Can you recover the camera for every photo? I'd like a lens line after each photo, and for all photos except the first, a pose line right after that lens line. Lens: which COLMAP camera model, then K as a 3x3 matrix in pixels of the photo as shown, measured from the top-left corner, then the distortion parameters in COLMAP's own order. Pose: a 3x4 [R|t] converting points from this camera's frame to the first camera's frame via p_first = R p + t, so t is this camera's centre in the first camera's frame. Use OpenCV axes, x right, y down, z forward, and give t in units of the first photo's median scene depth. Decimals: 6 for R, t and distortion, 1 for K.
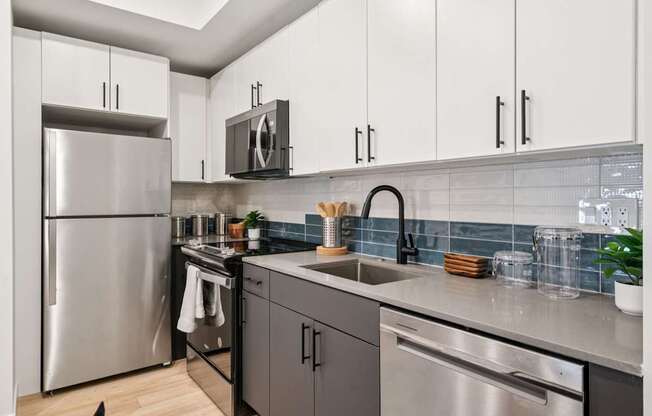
lens RADIAL K [[388.8, 0, 326.8], [0, 388.8, 203.0], [0, 0, 1]] dist [0.002171, 0.000582]
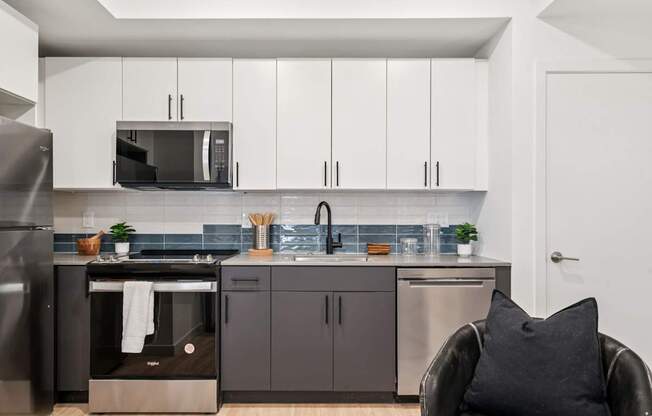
lens RADIAL K [[356.6, 0, 327.5], [0, 356.6, 220.3], [0, 0, 1]] dist [-0.007636, -0.001182]
pose [[0.601478, 0.002445, 0.798885, -0.914466], [0.004356, 0.999970, -0.006340, 0.034032], [-0.798877, 0.007294, 0.601450, 0.172286]]
